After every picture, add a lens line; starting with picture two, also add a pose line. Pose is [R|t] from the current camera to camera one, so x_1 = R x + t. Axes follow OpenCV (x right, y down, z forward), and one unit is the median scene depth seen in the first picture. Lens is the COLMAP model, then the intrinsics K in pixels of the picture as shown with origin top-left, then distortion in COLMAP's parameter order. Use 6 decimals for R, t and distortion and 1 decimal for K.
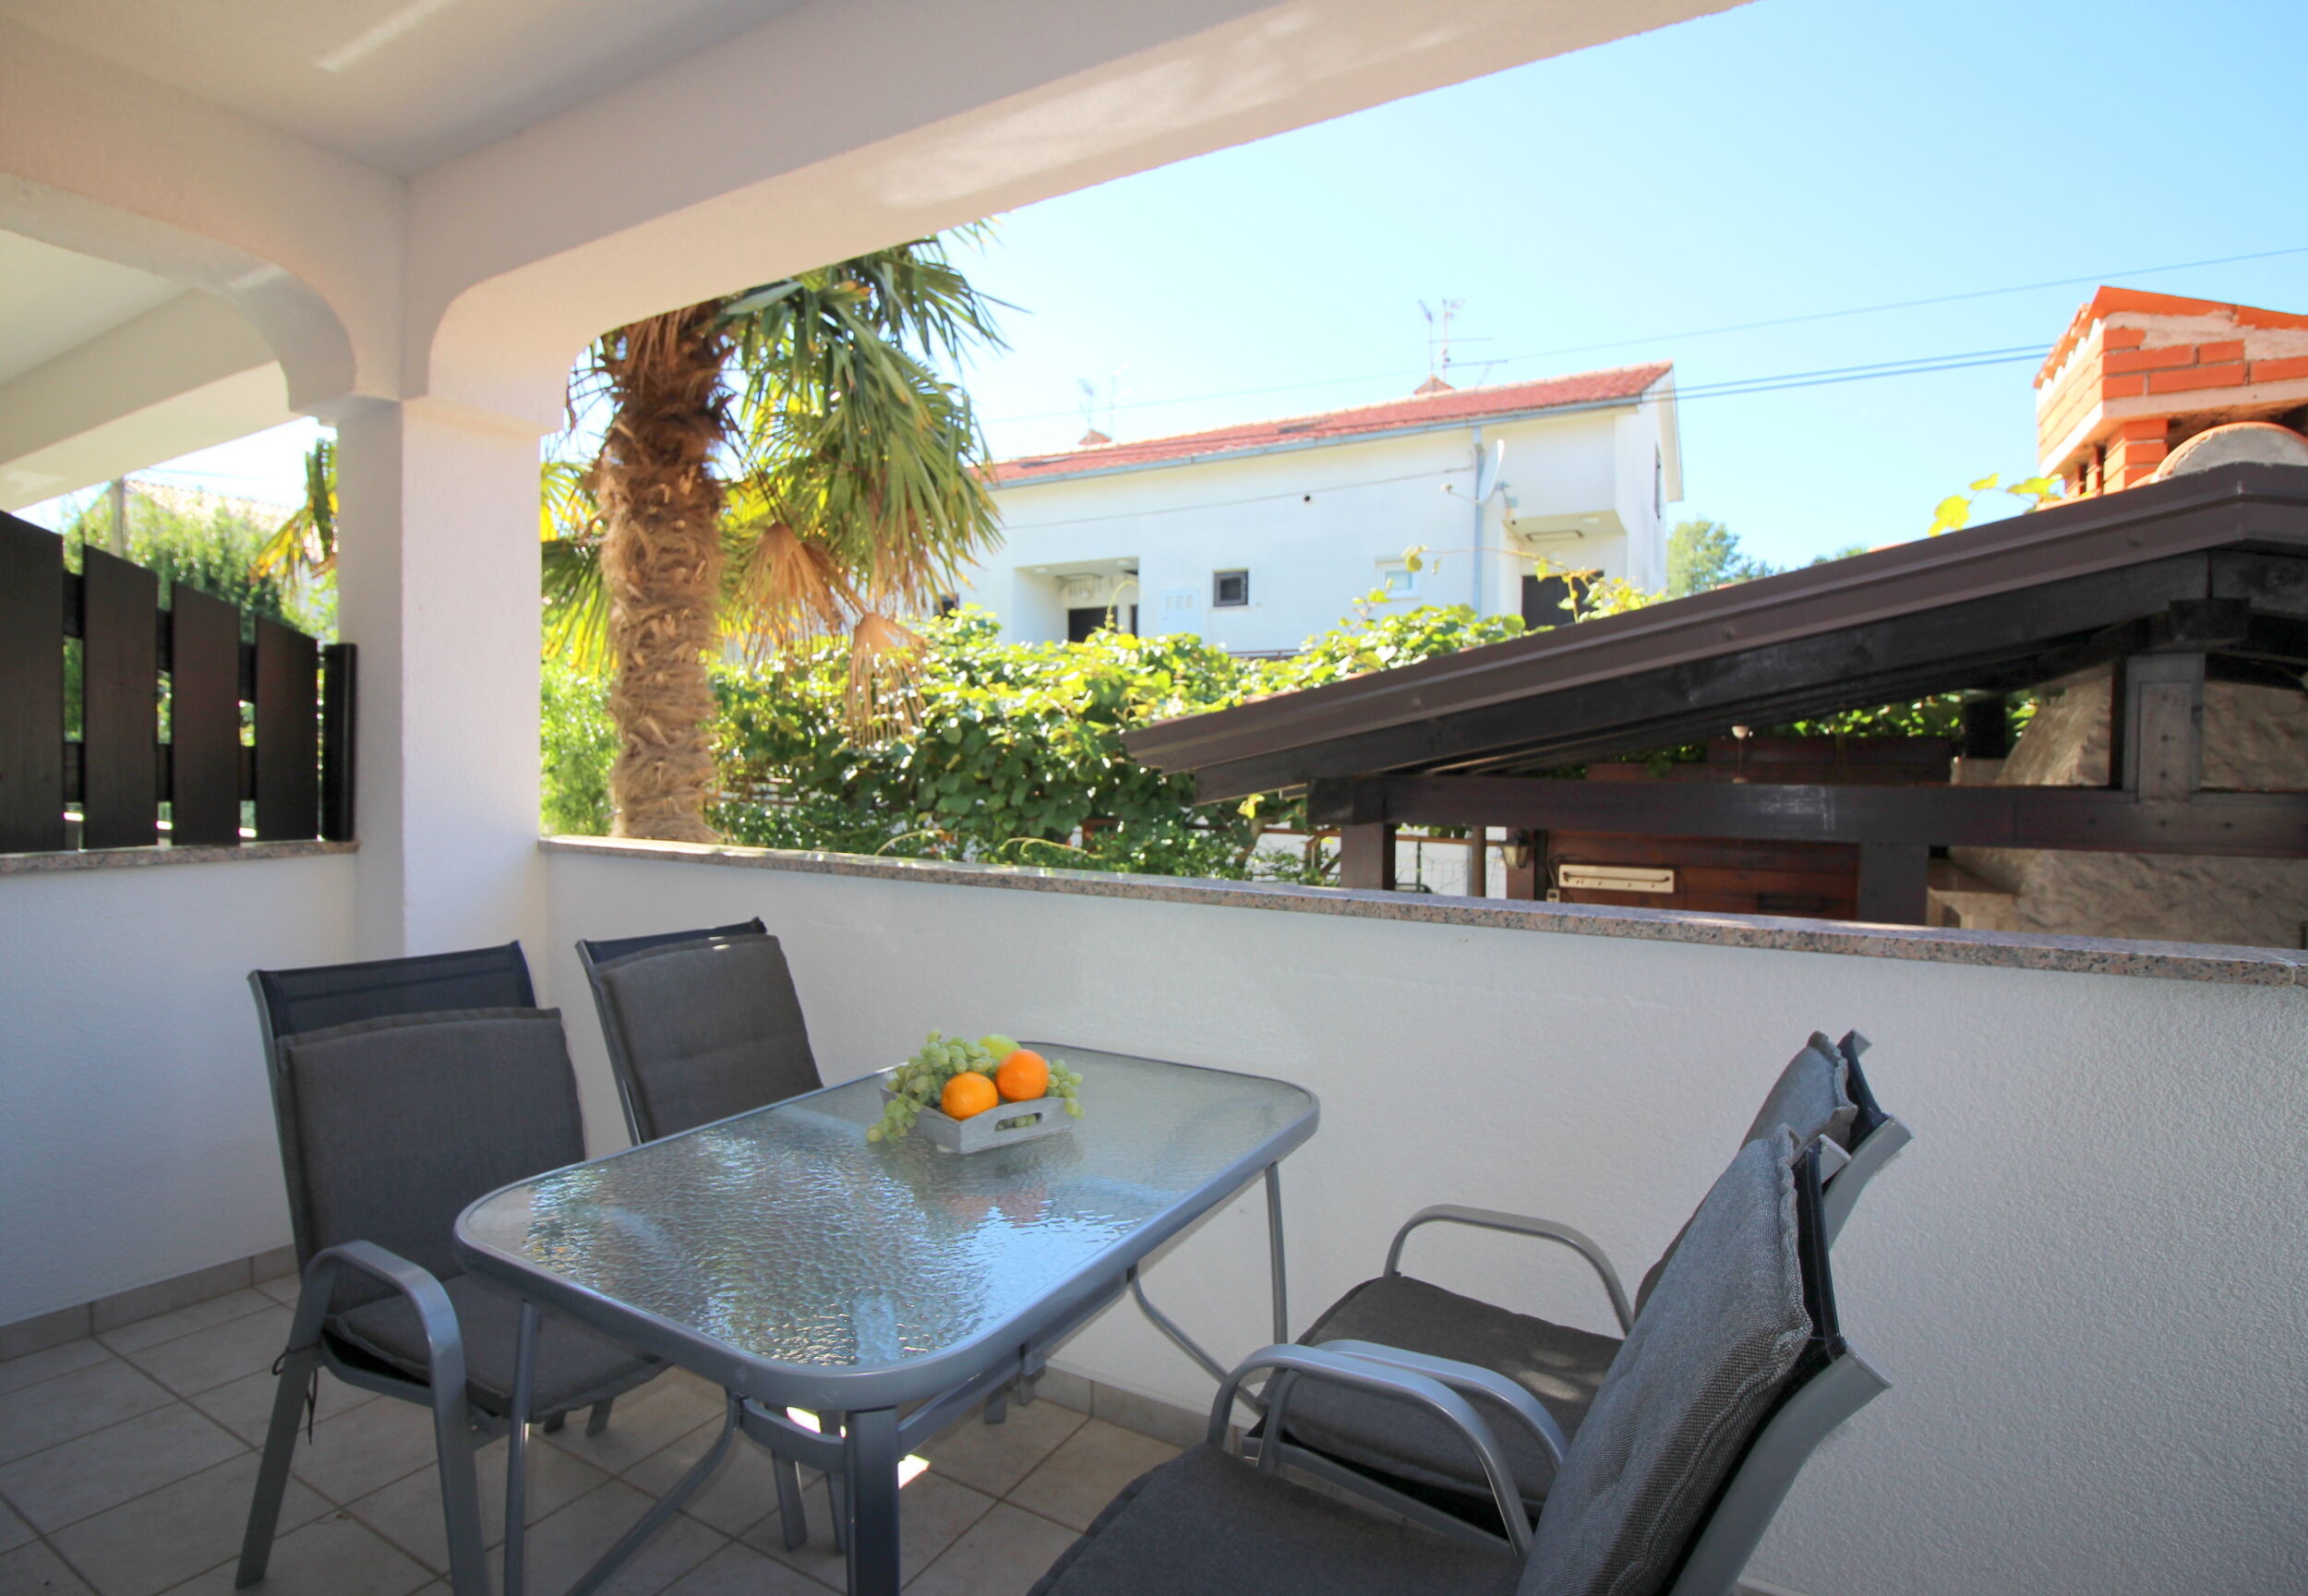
lens RADIAL K [[1120.2, 0, 1154.0], [0, 1120.2, 798.0], [0, 0, 1]] dist [-0.002765, -0.000514]
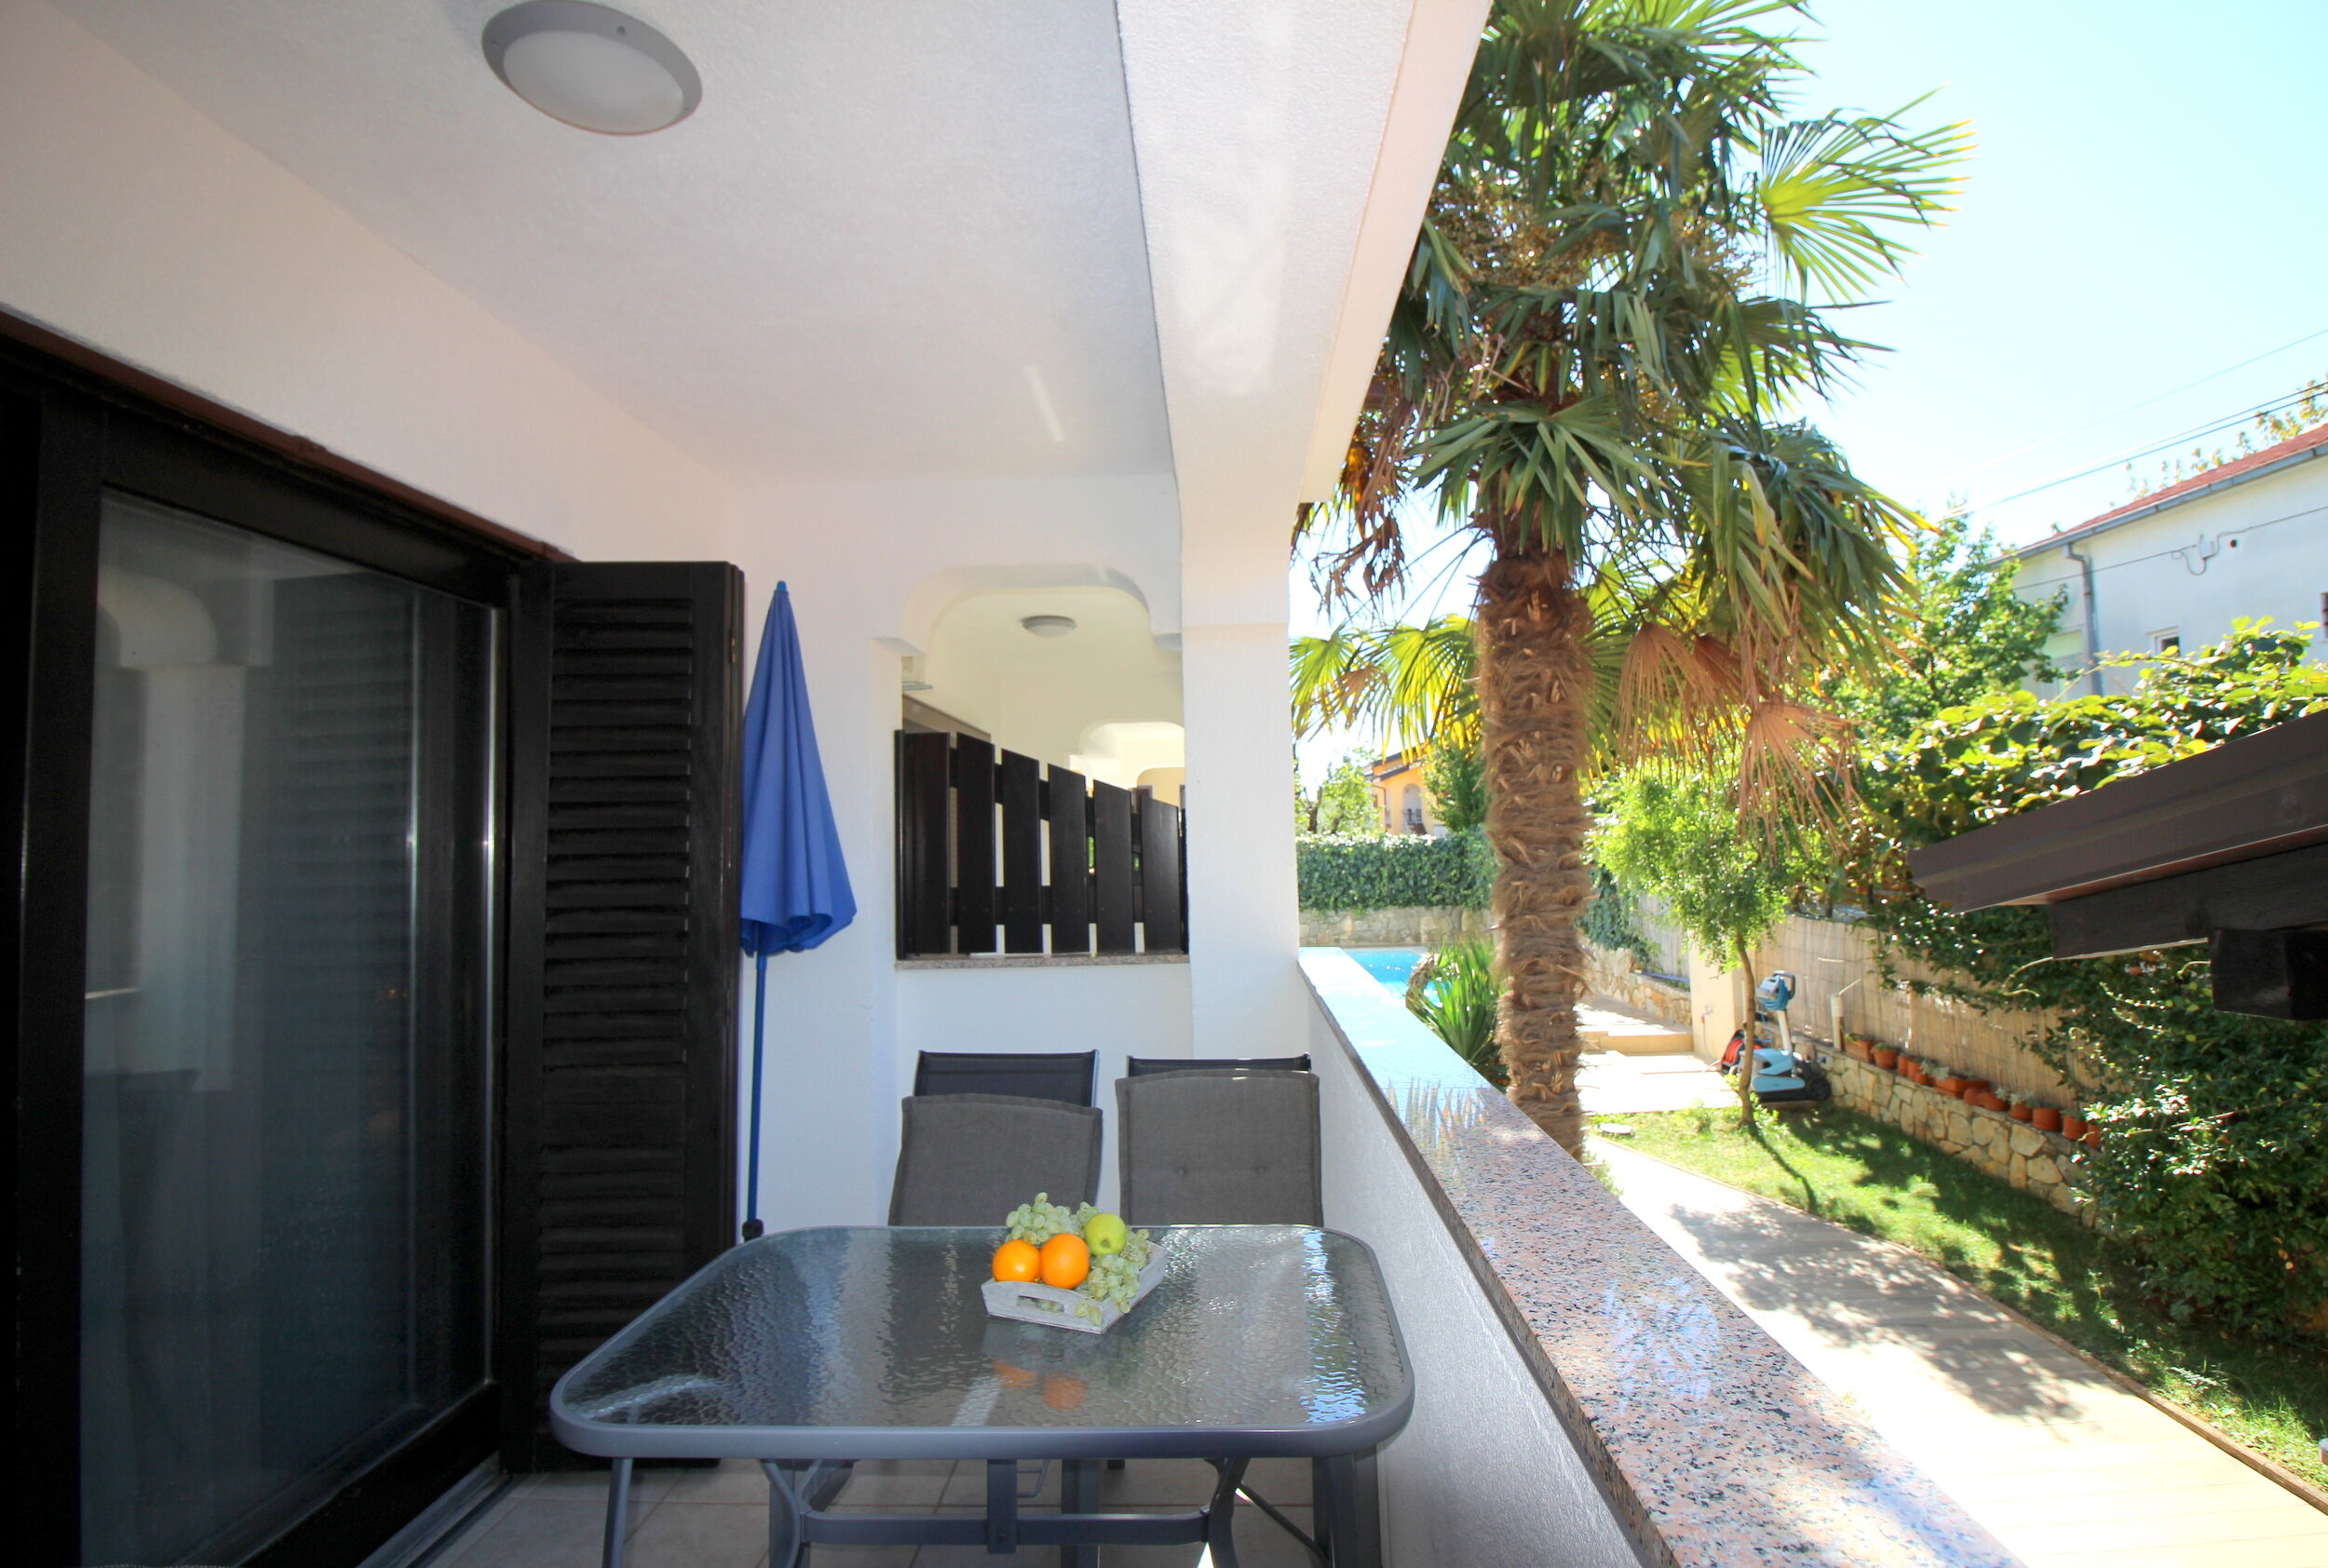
lens RADIAL K [[1111.3, 0, 1164.0], [0, 1111.3, 784.0], [0, 0, 1]] dist [-0.000494, -0.000031]
pose [[0.475395, -0.073807, -0.876671, 0.310175], [0.001551, 0.996544, -0.083057, -0.036636], [0.879771, 0.038125, 0.473866, 0.217563]]
